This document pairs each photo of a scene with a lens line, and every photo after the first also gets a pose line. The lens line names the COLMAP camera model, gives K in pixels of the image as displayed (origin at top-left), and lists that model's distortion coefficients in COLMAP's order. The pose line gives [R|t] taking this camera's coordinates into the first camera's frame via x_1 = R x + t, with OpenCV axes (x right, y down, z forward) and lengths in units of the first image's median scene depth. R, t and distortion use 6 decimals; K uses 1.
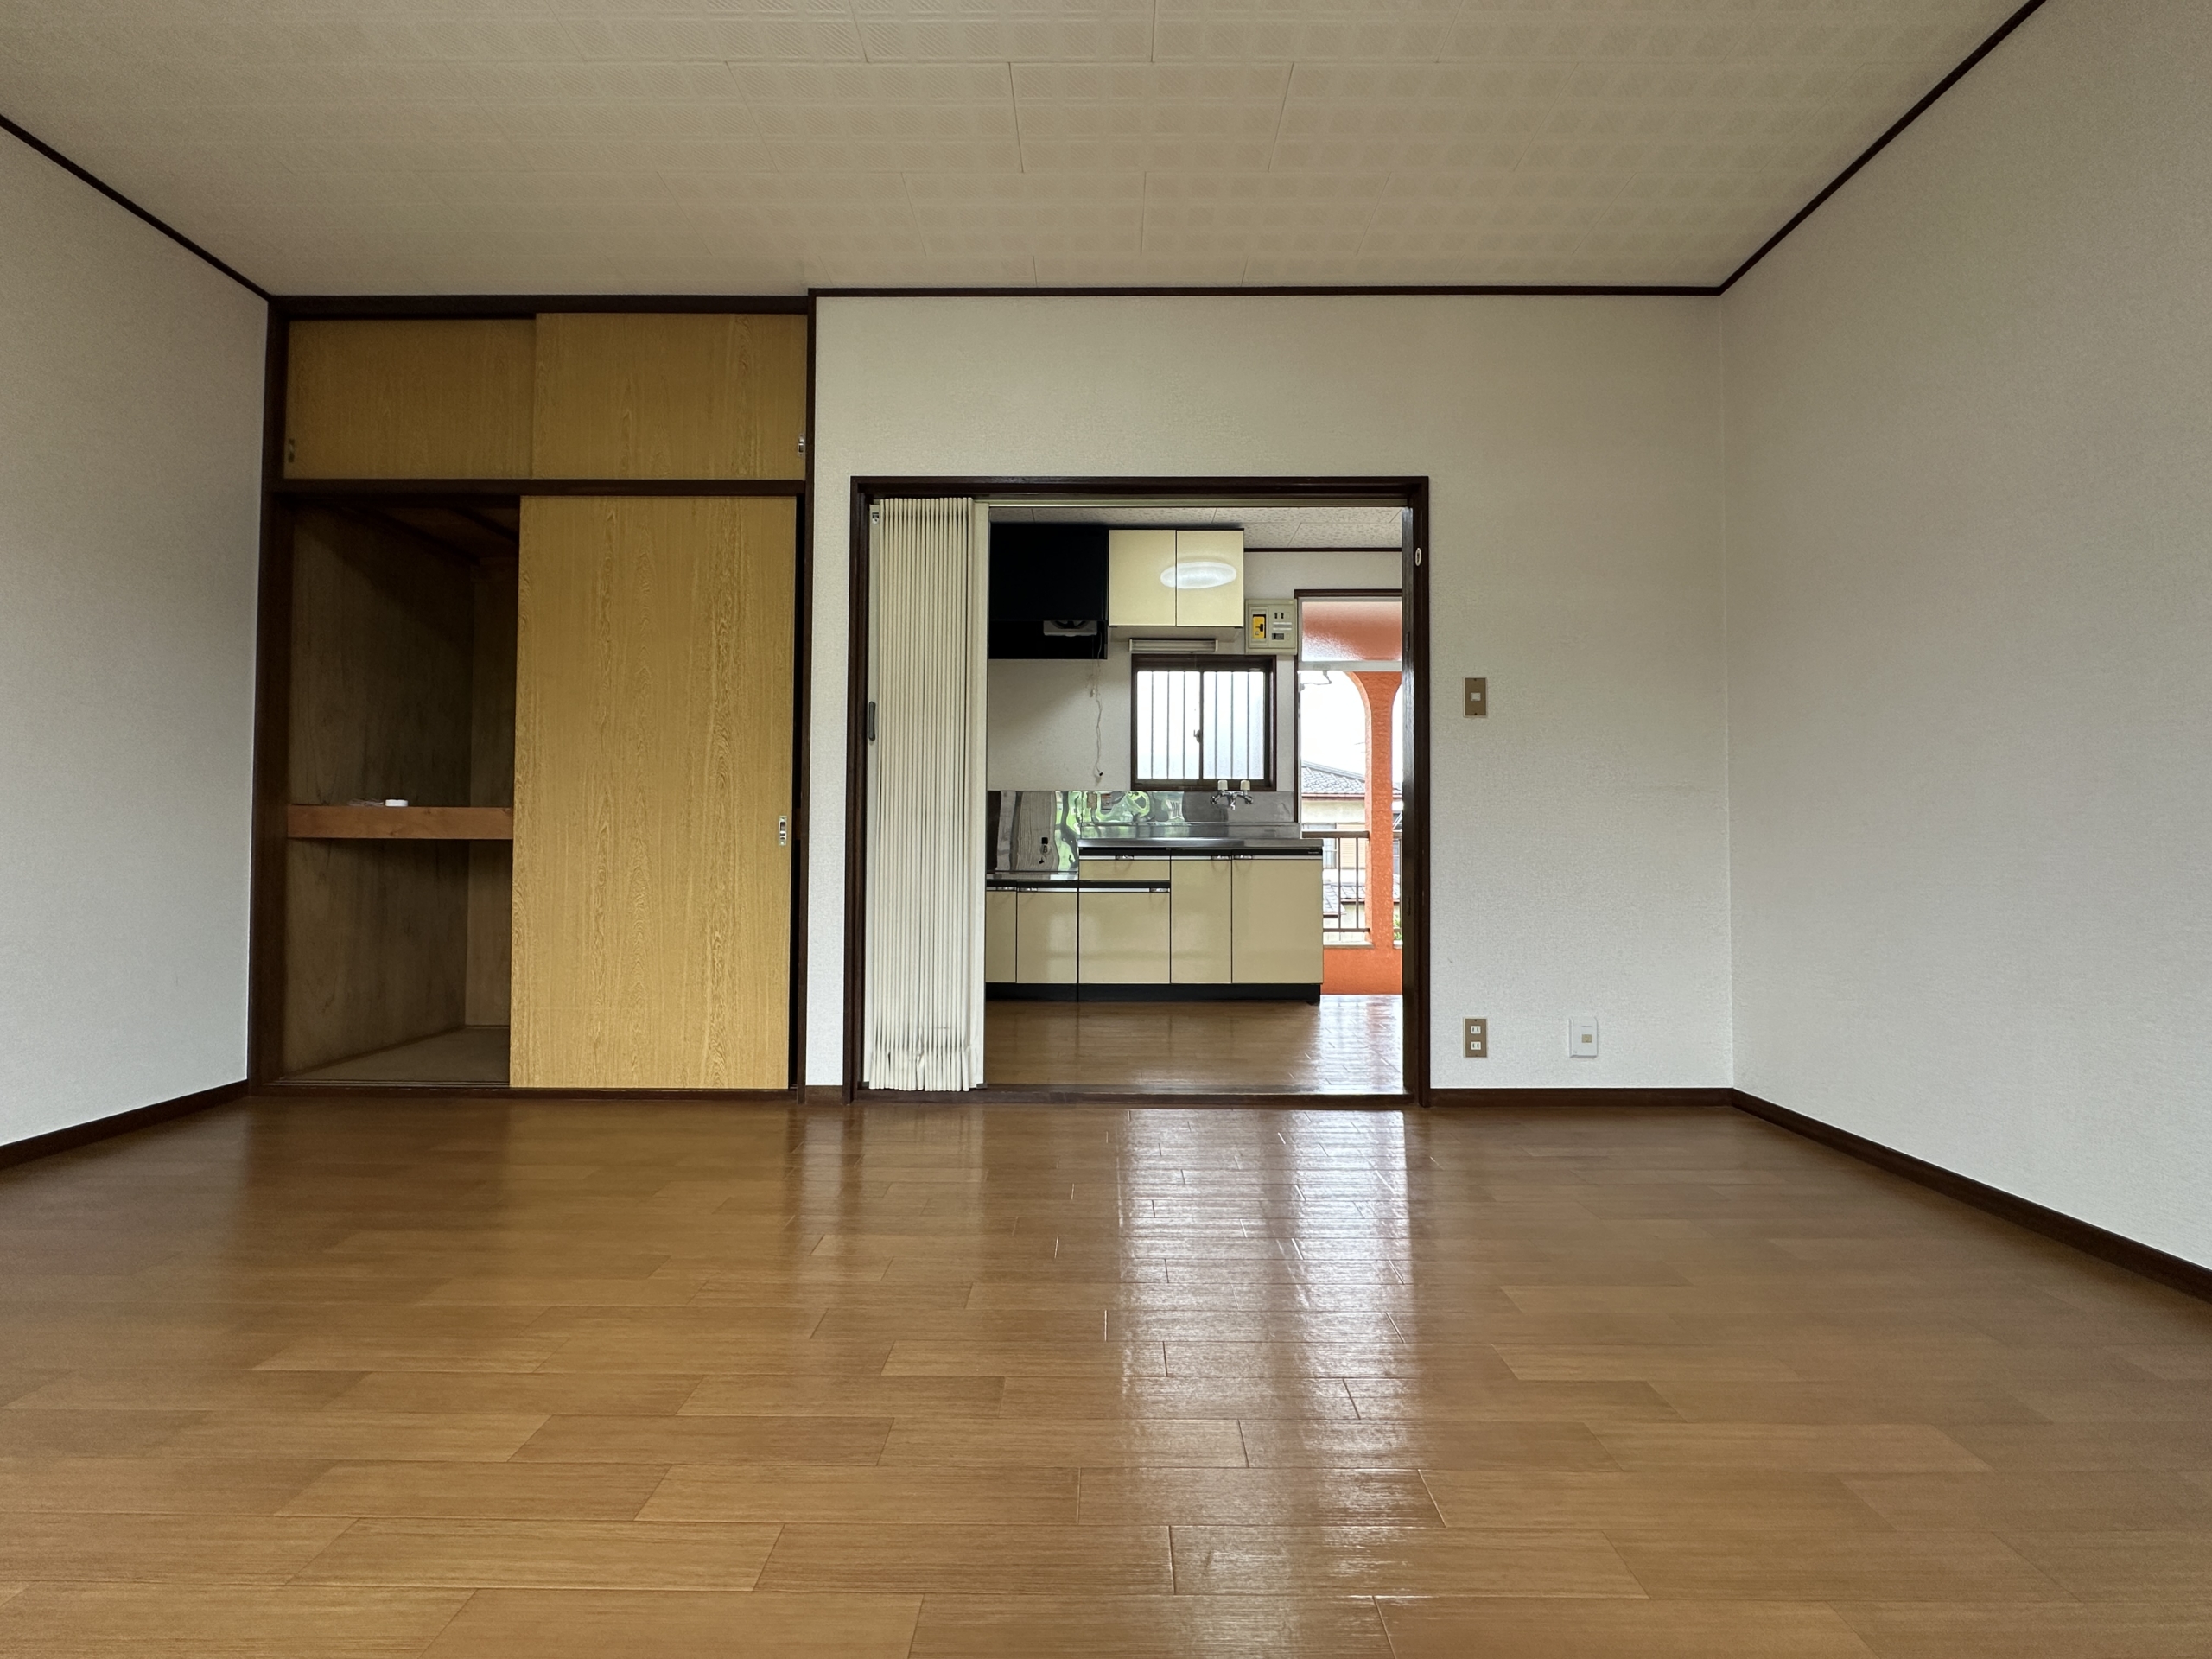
lens RADIAL K [[886.1, 0, 1102.1], [0, 886.1, 827.7], [0, 0, 1]] dist [0.000464, 0.000224]
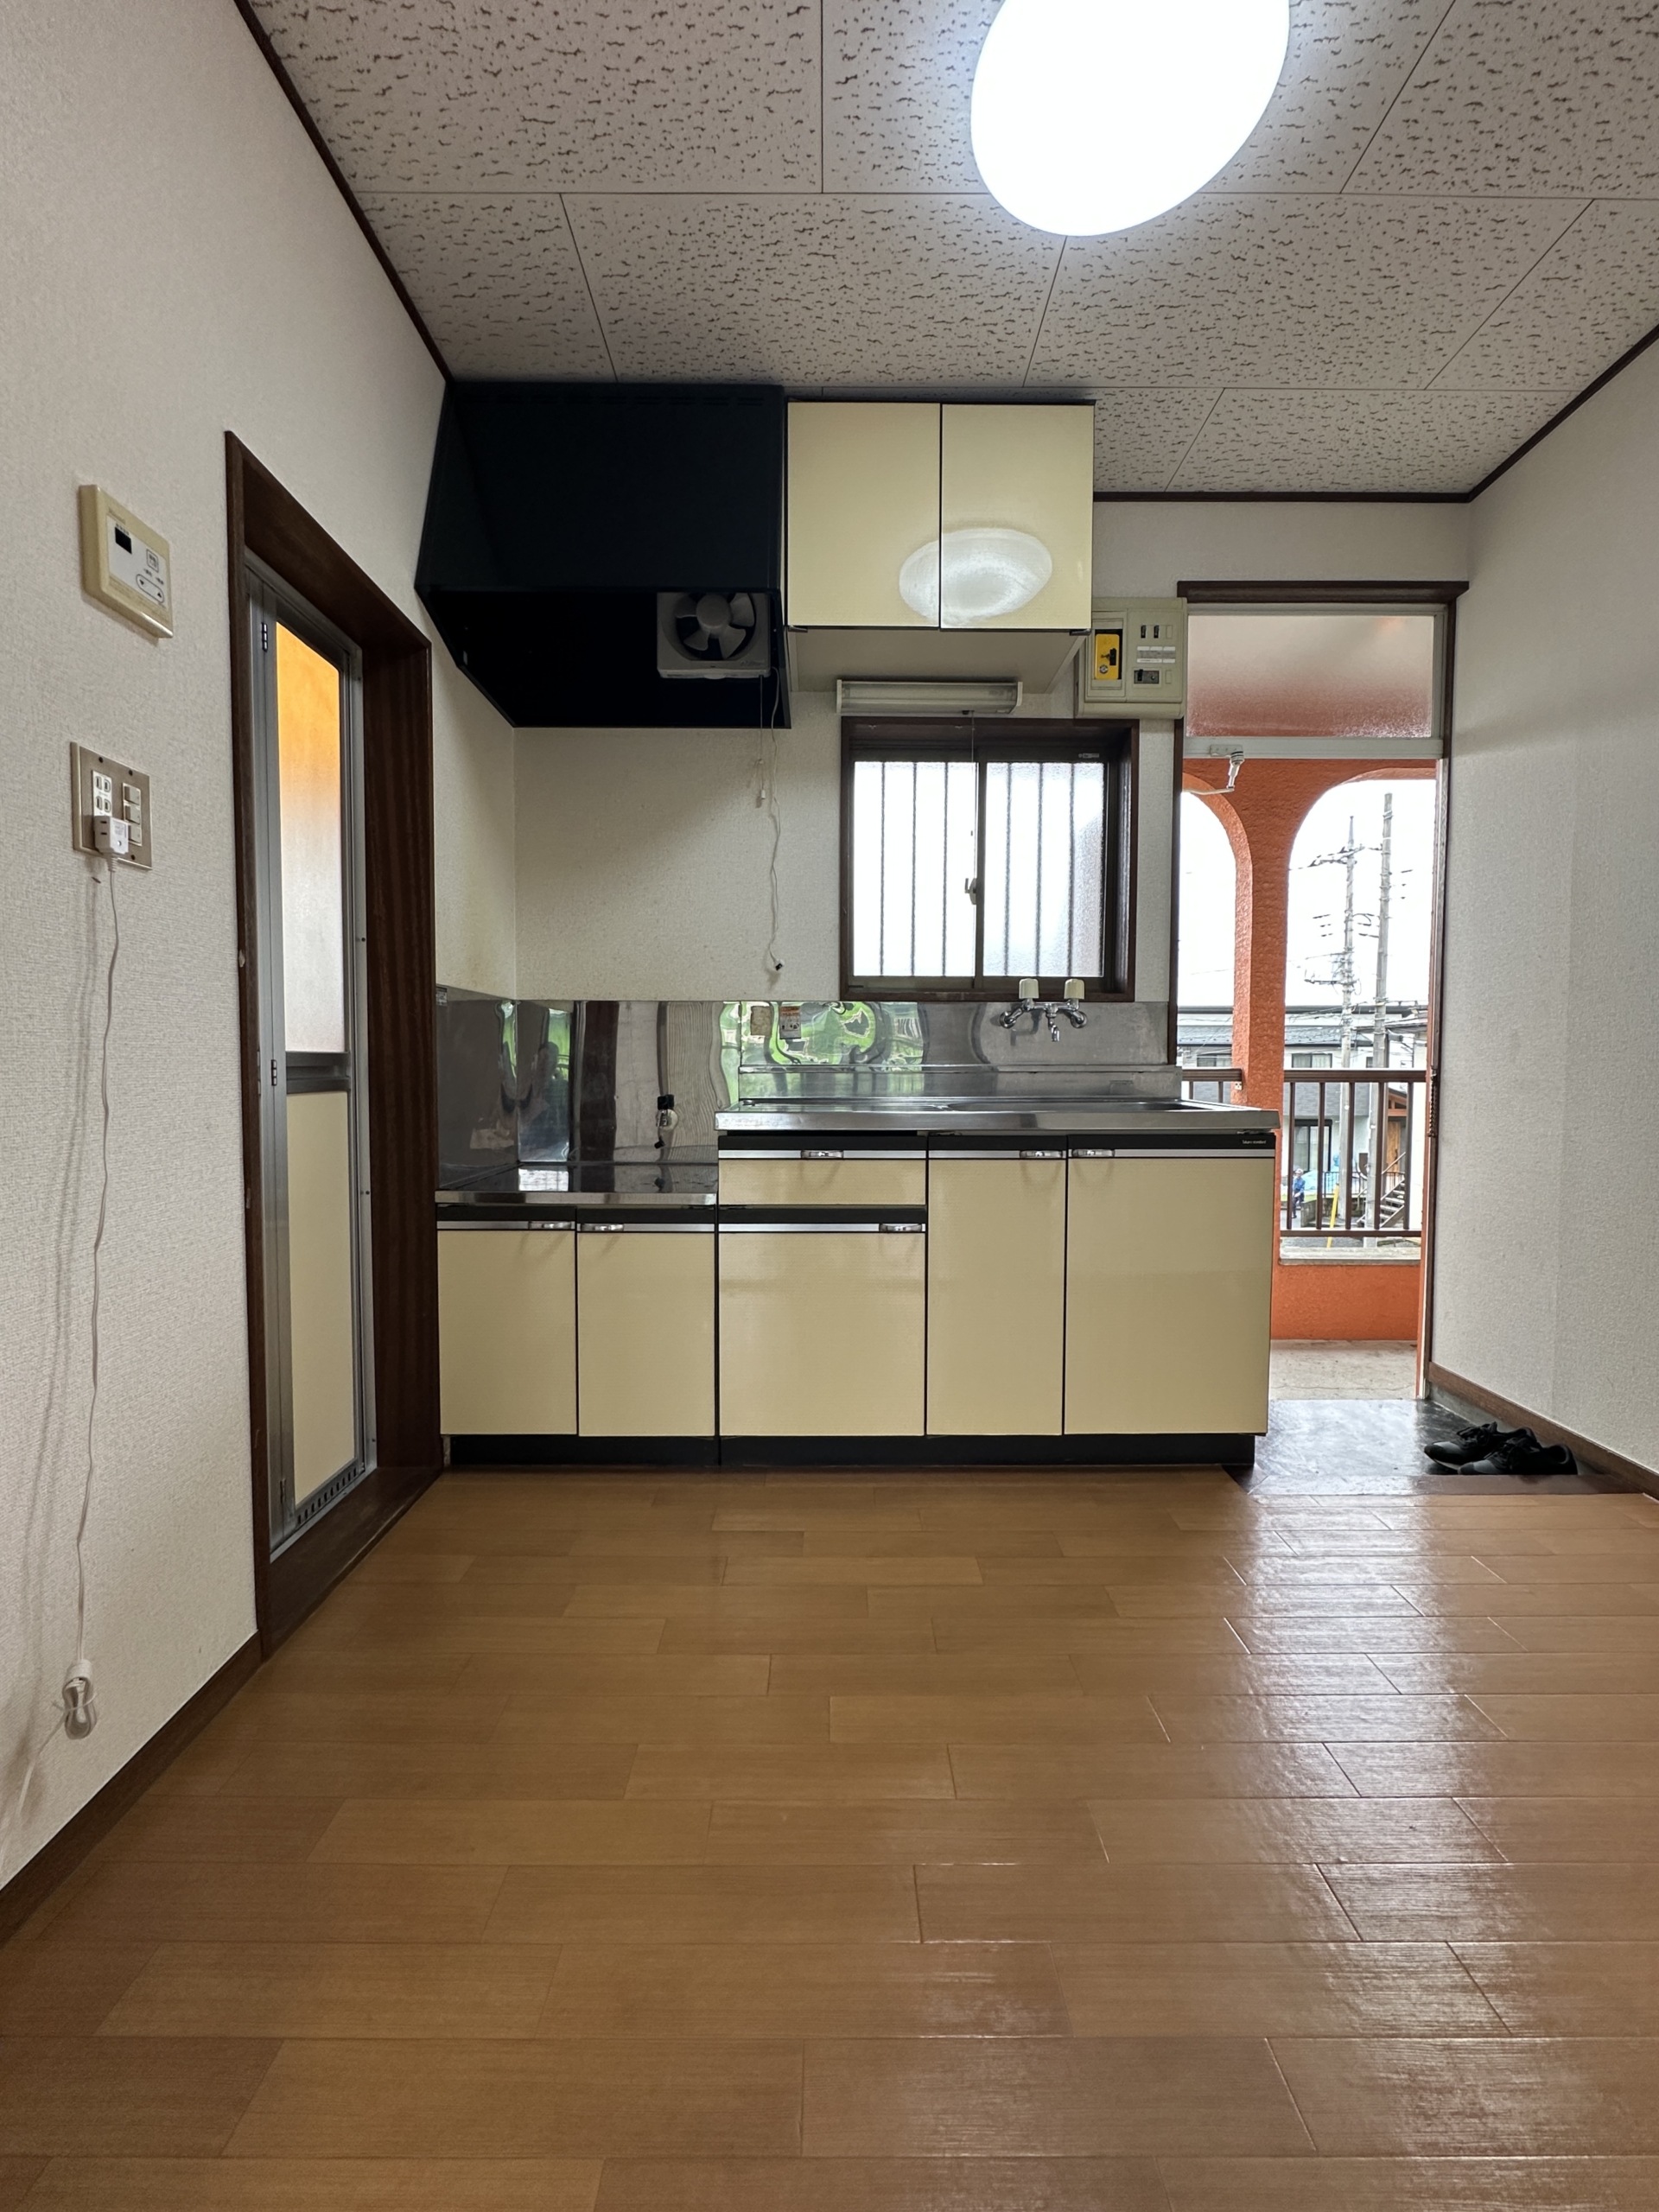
lens RADIAL K [[907.0, 0, 827.7], [0, 907.0, 1102.4], [0, 0, 1]] dist [-0.002535, -0.000012]
pose [[0.999948, -0.001023, 0.010123, 0.037805], [0.000330, 0.997664, 0.068310, -0.035112], [-0.010169, -0.068303, 0.997613, 0.893892]]
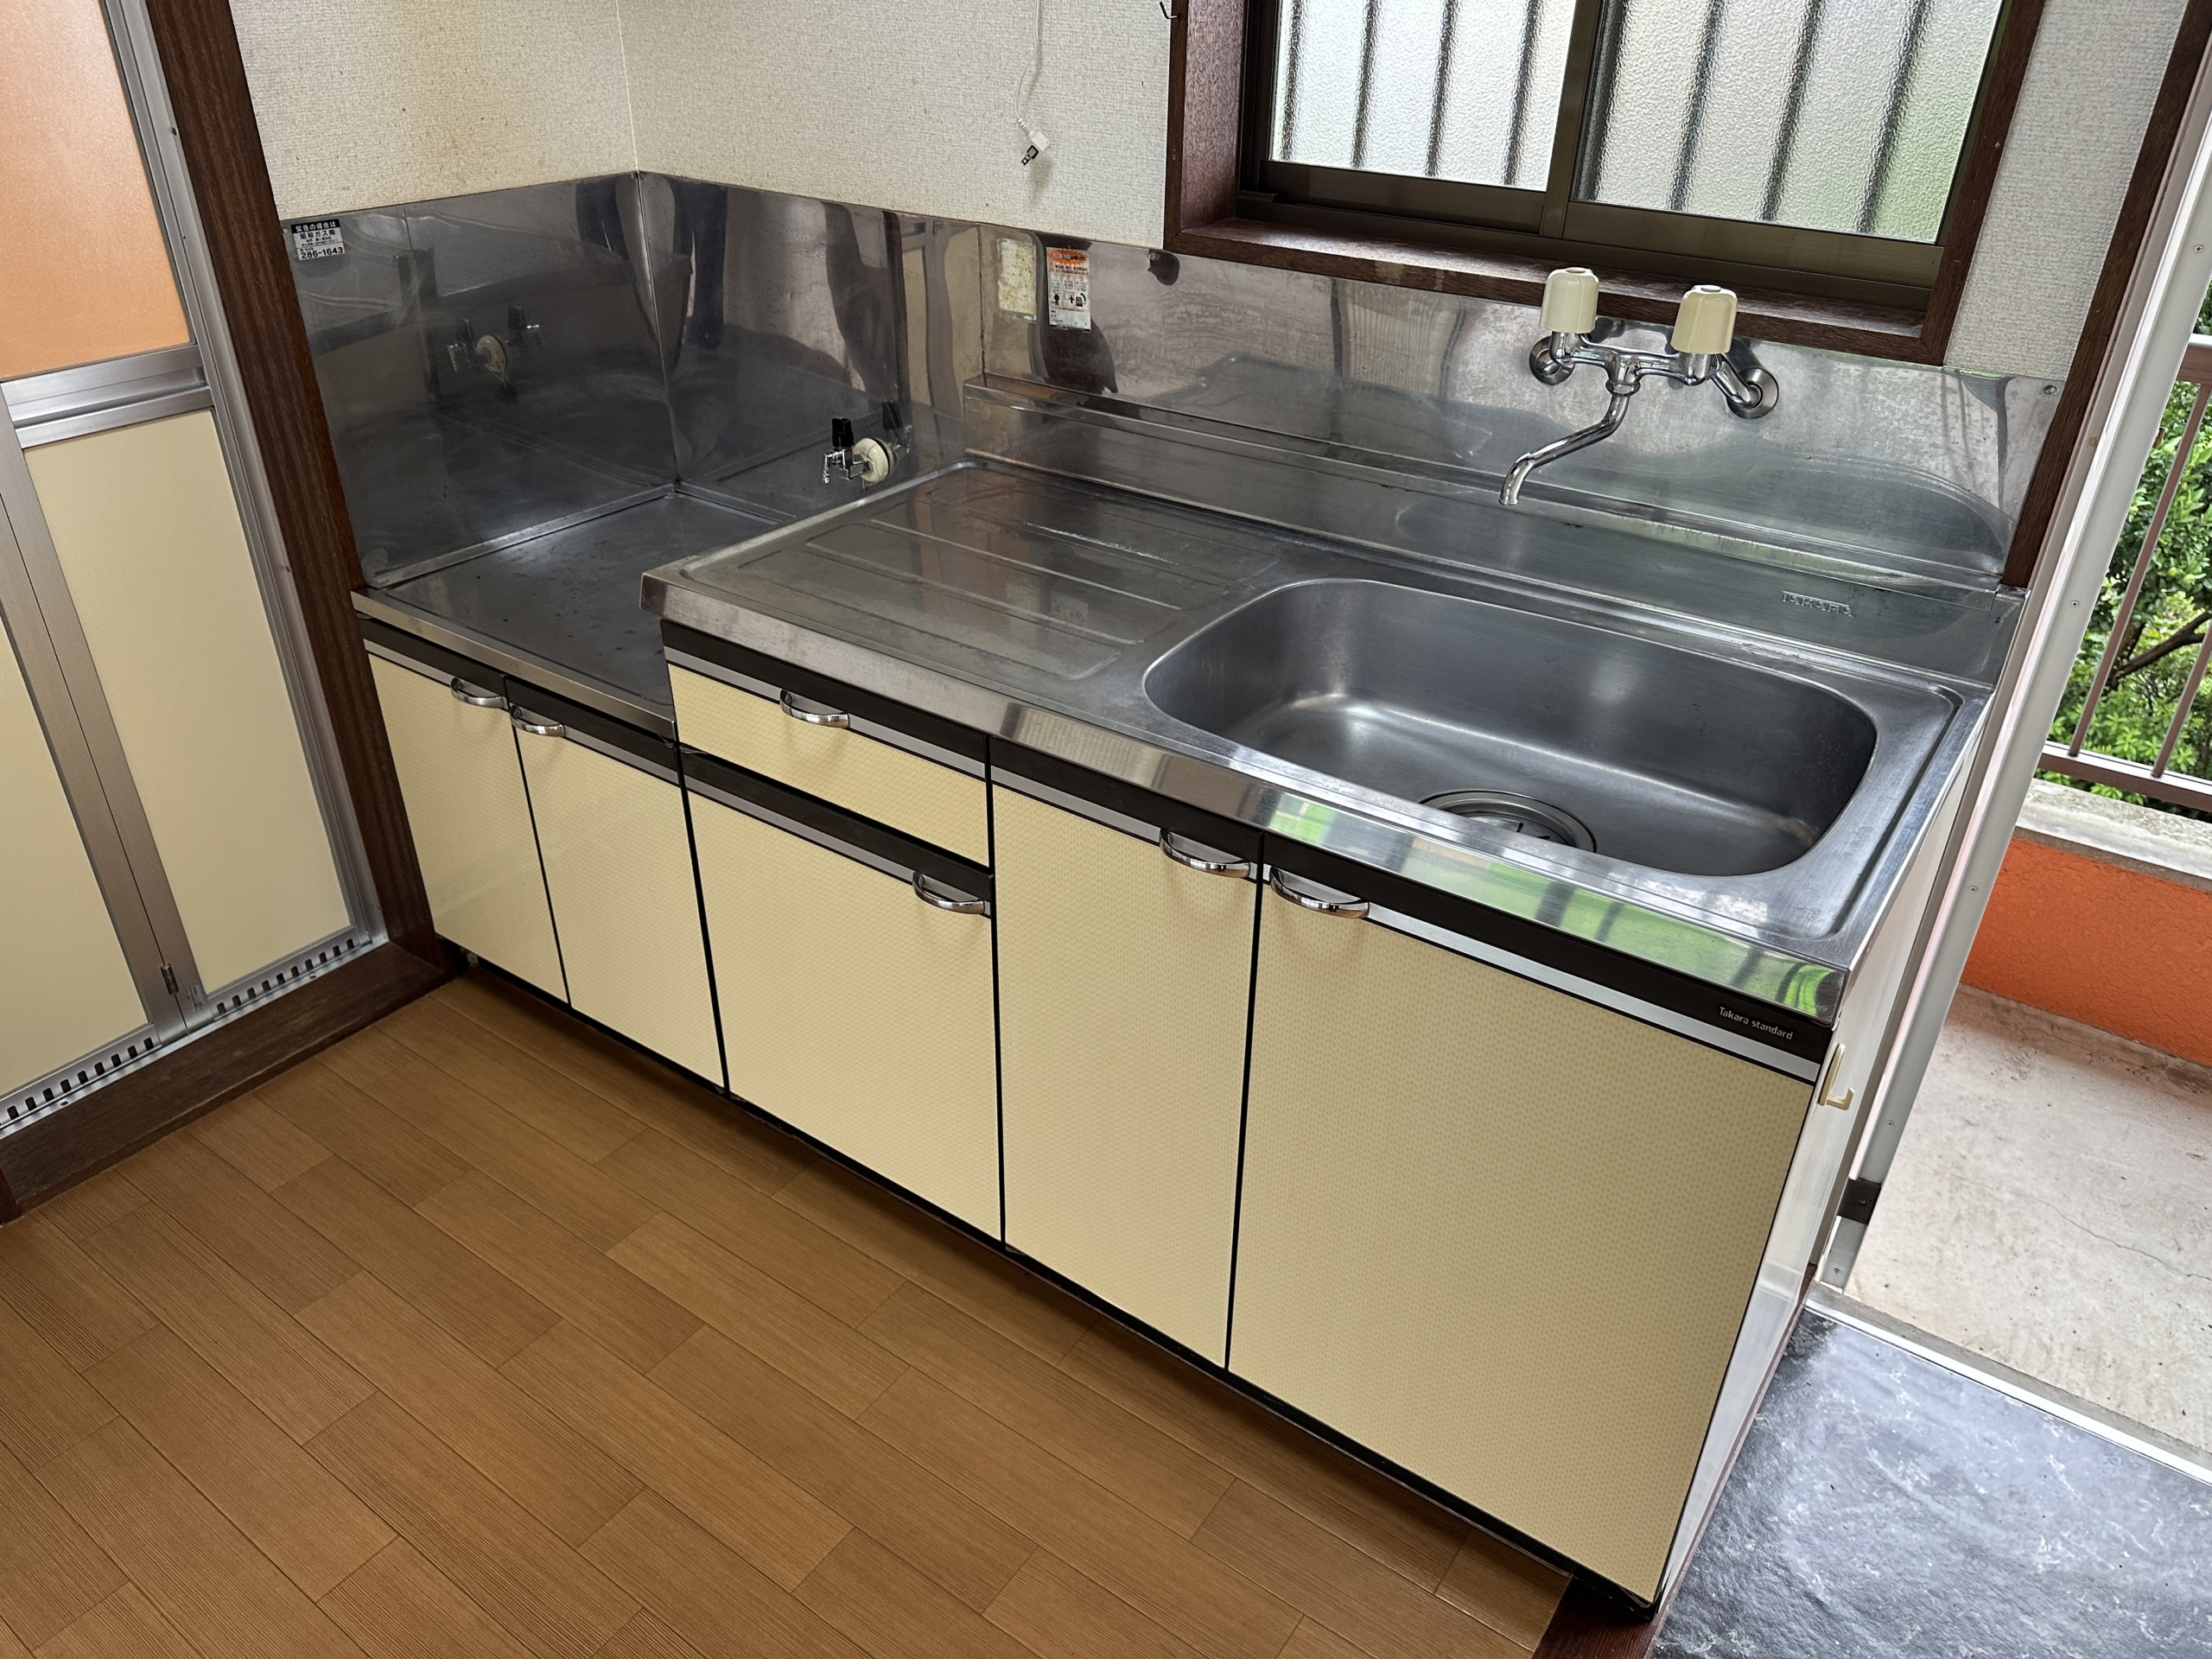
lens RADIAL K [[1537.6, 0, 1109.8], [0, 1537.6, 823.9], [0, 0, 1]] dist [0.027196, -0.034858]
pose [[0.822831, 0.298519, -0.483565, 0.422312], [-0.001590, 0.852125, 0.523336, -0.208041], [0.568284, -0.429848, 0.701630, 1.249755]]
